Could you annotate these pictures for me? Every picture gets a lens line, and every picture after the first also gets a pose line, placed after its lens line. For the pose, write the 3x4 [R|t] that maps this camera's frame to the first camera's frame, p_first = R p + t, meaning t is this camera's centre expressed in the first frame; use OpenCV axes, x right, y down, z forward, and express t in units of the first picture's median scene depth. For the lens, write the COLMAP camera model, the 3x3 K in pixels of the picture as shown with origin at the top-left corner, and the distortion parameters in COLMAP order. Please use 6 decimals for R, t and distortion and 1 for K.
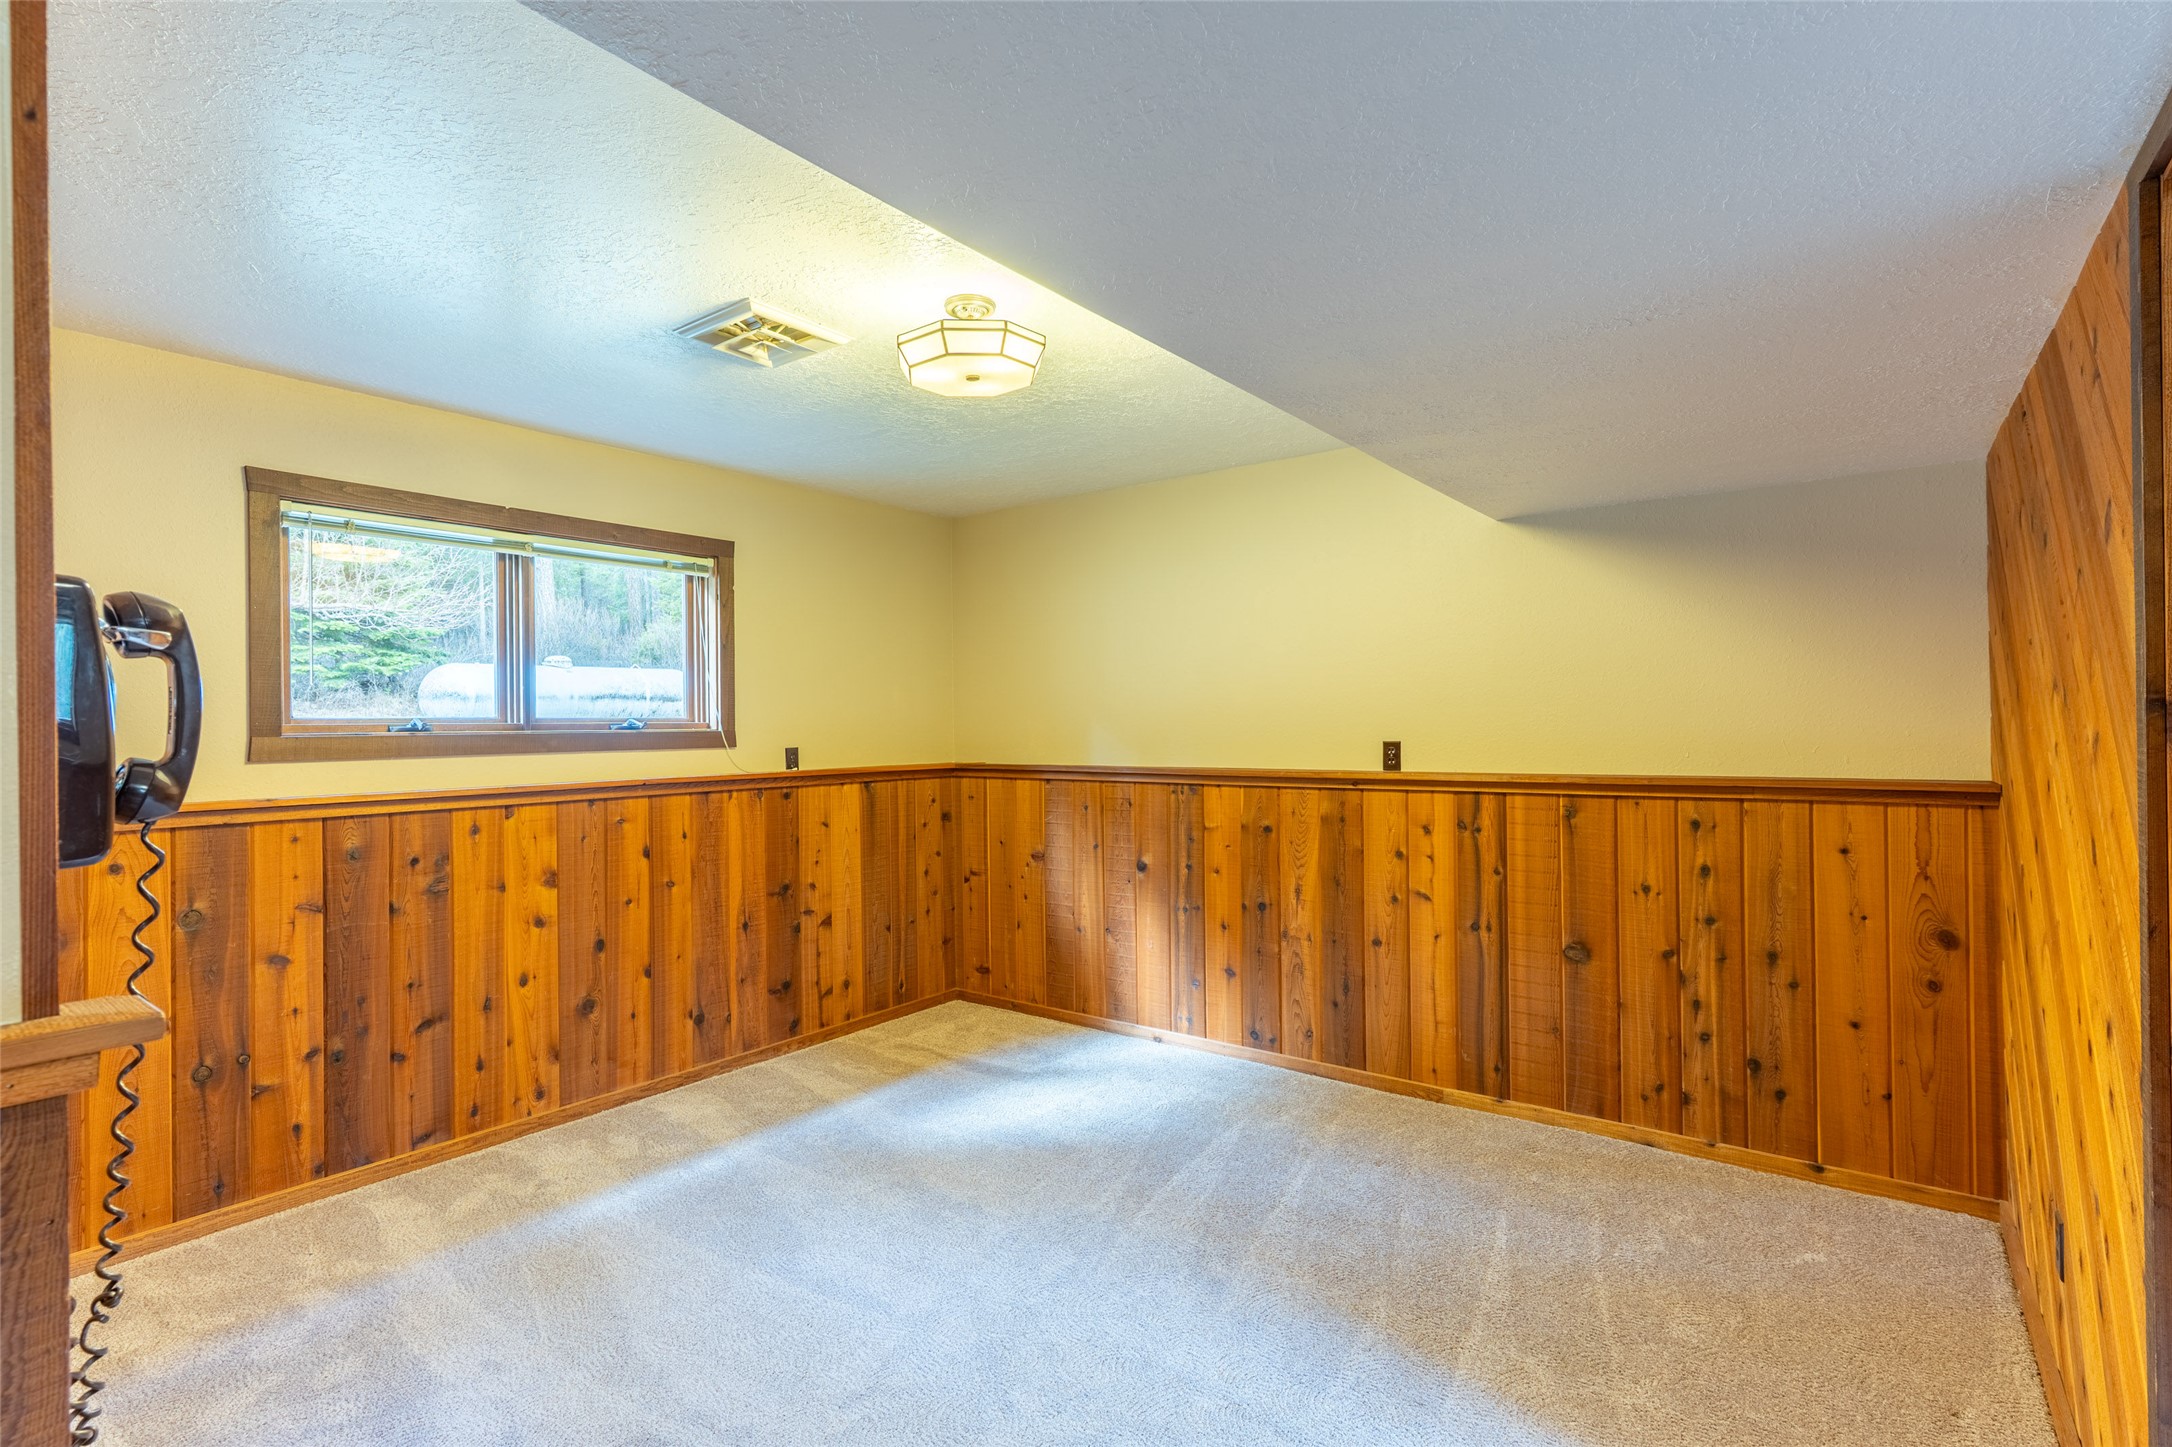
lens RADIAL K [[1026.2, 0, 1086.0], [0, 1026.2, 723.5], [0, 0, 1]] dist [-0.000276, 0.000589]
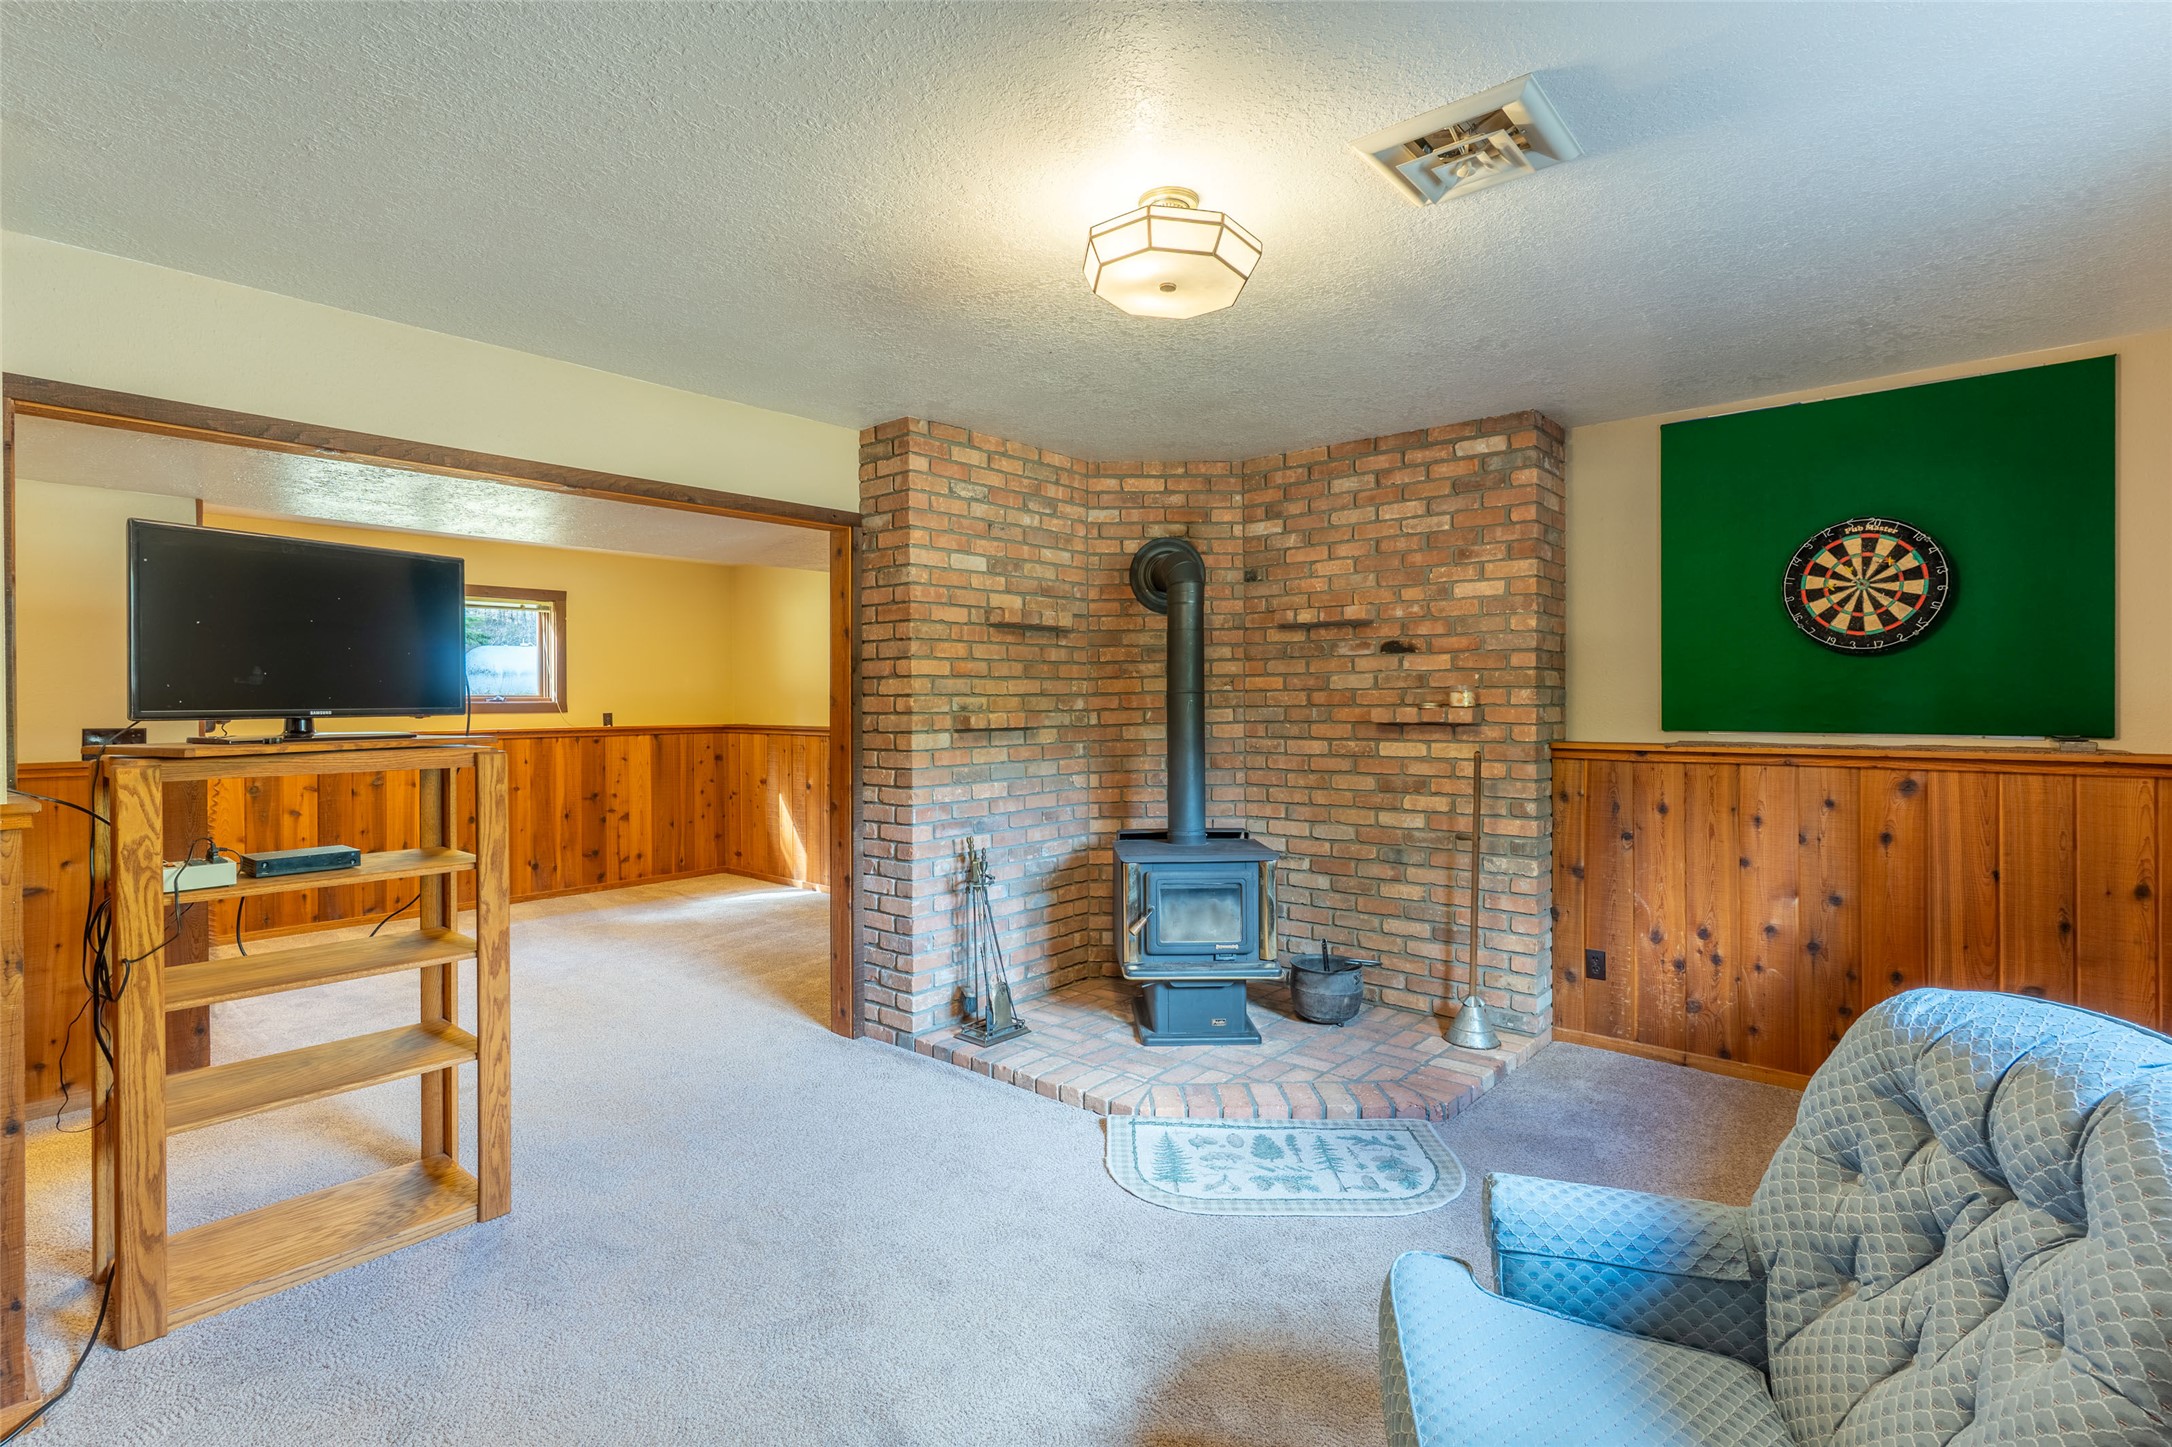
lens RADIAL K [[1022.9, 0, 1084.3], [0, 1022.9, 702.3], [0, 0, 1]] dist [0.000460, 0.000365]
pose [[0.998062, 0.006554, -0.061887, 0.606458], [-0.006169, 0.999961, 0.006396, -0.009689], [0.061927, -0.006002, 0.998063, -0.626460]]
